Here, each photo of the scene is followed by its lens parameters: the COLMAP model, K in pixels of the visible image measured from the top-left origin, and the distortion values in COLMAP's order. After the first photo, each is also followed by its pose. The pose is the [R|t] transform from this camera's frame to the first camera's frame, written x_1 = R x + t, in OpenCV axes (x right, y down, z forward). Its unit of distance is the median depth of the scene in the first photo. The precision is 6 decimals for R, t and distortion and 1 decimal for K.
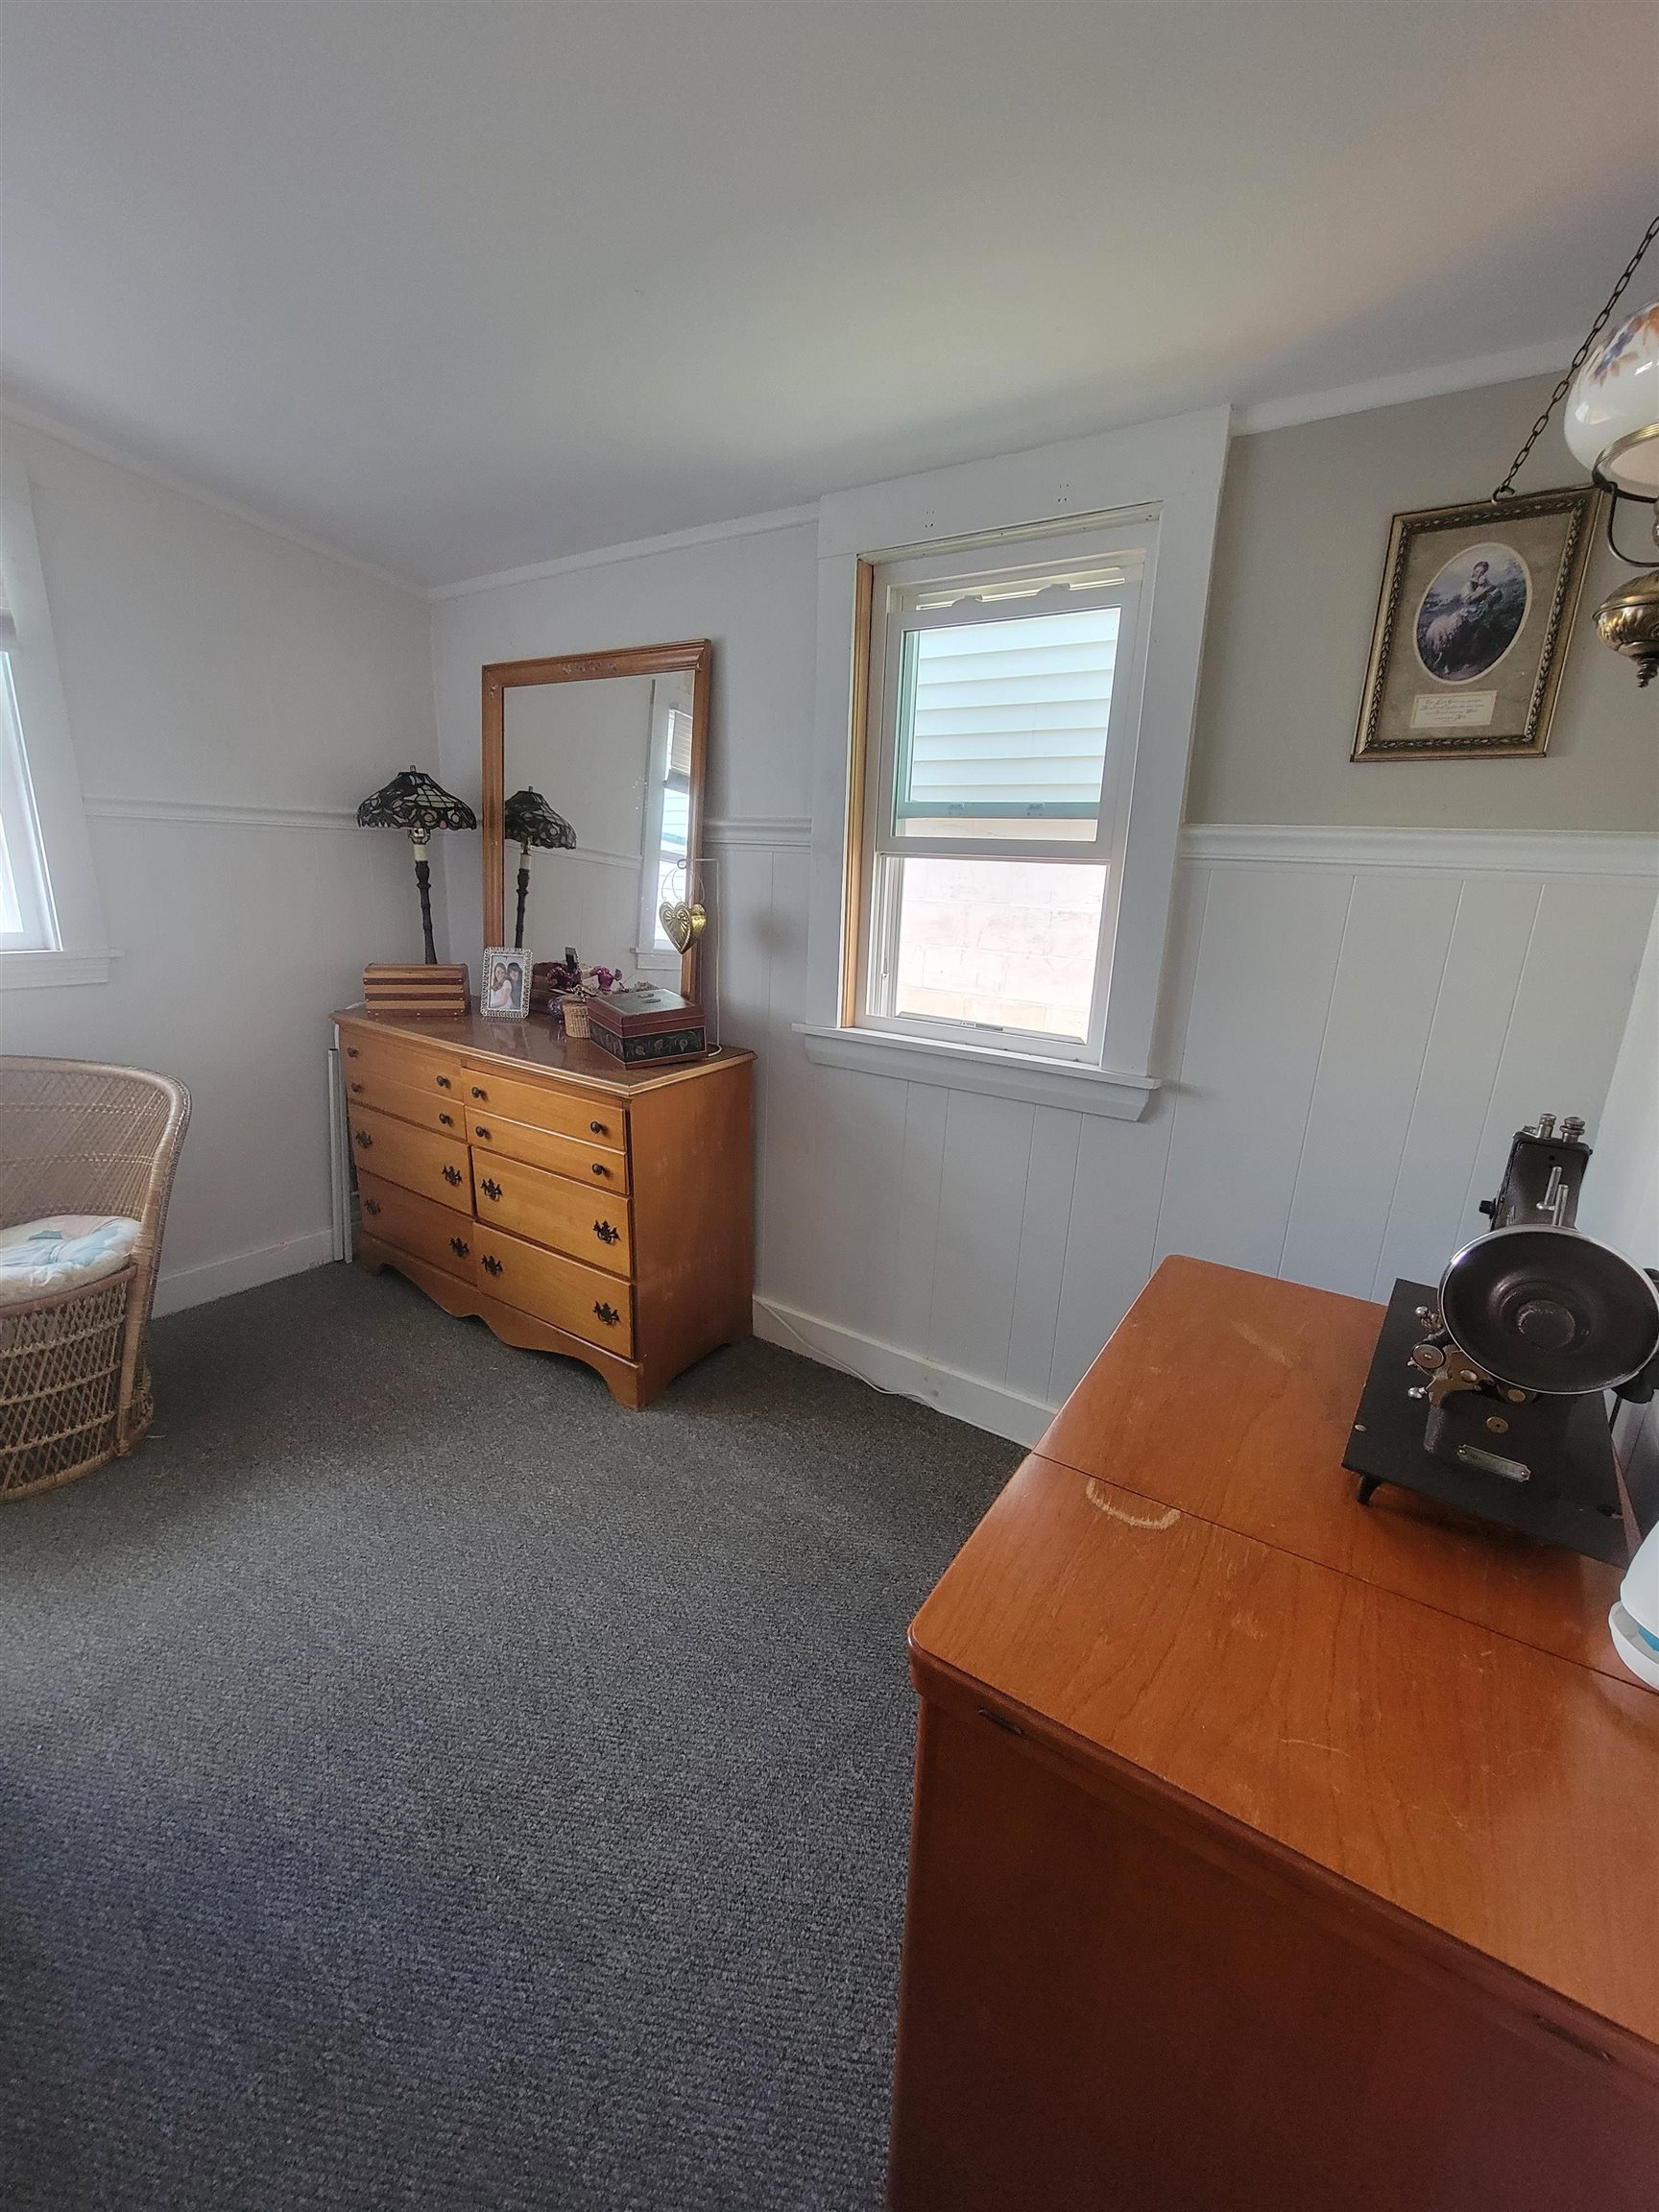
lens RADIAL K [[904.3, 0, 827.4], [0, 904.3, 1104.7], [0, 0, 1]] dist [-0.003345, 0.000015]
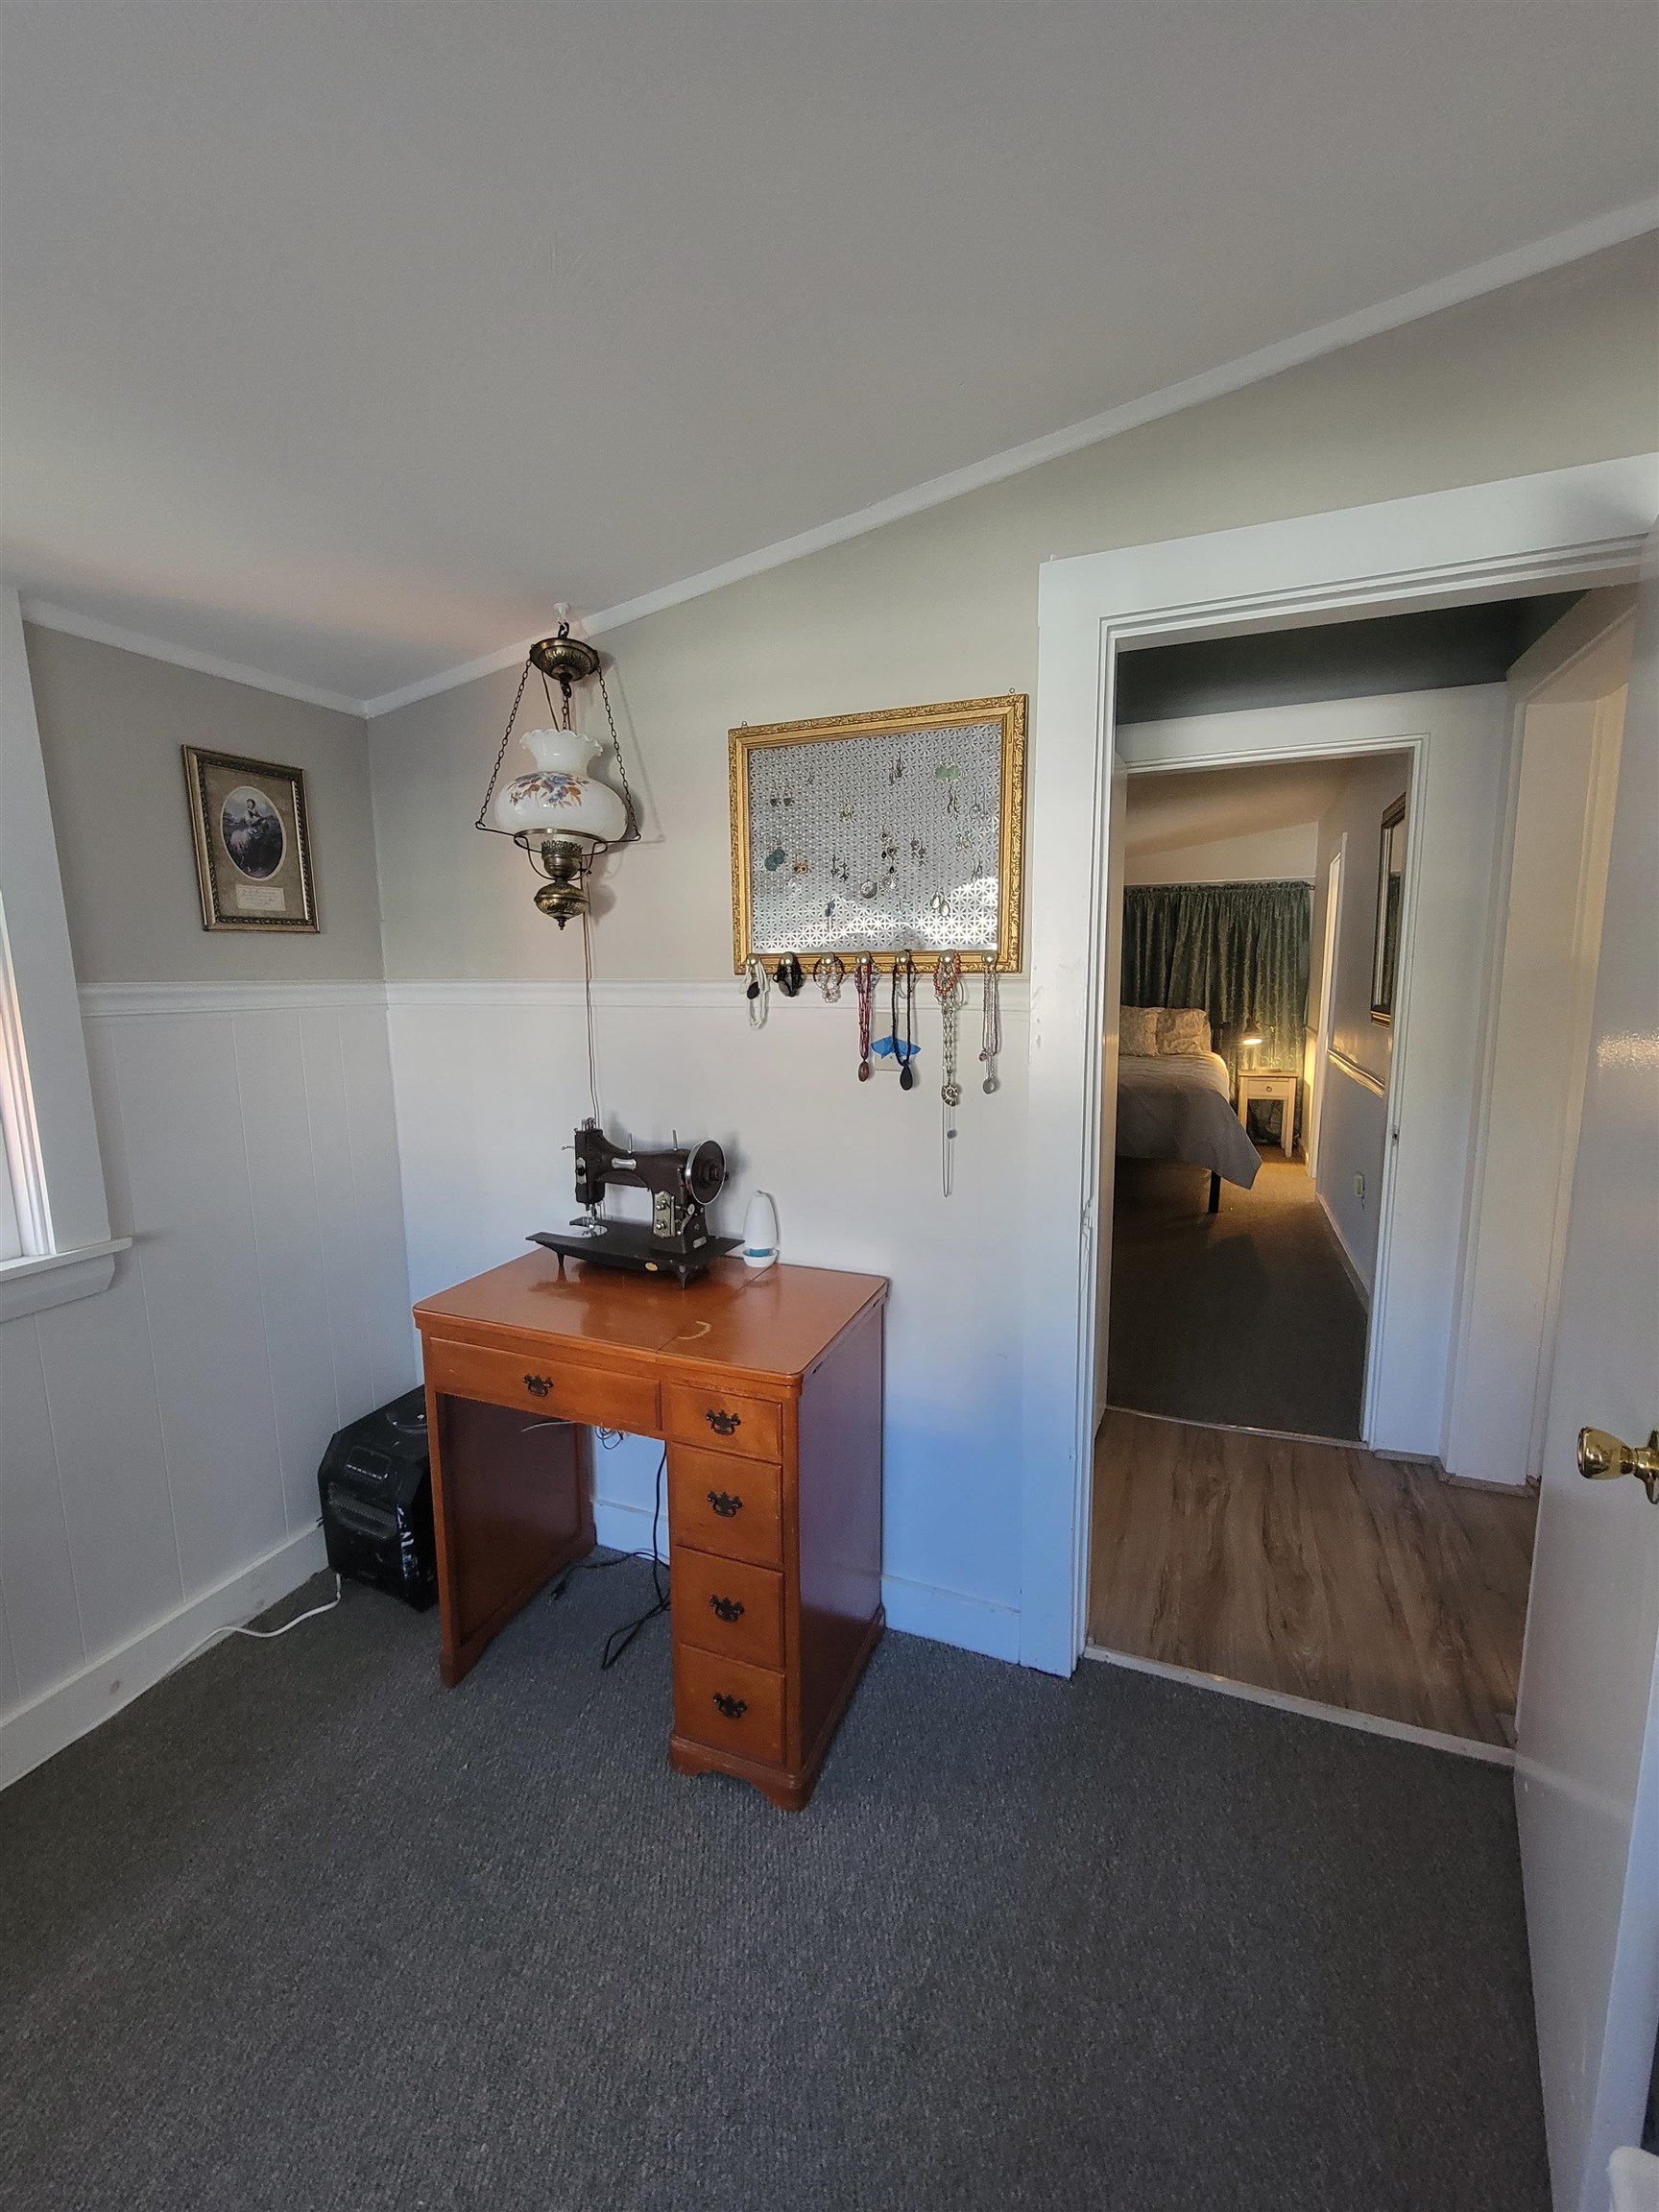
lens RADIAL K [[904.3, 0, 827.4], [0, 904.3, 1104.7], [0, 0, 1]] dist [-0.003345, 0.000015]
pose [[-0.191971, -0.175664, 0.965551, -0.870189], [0.277108, 0.934114, 0.225039, -0.213773], [-0.941466, 0.310763, -0.130645, 0.464503]]
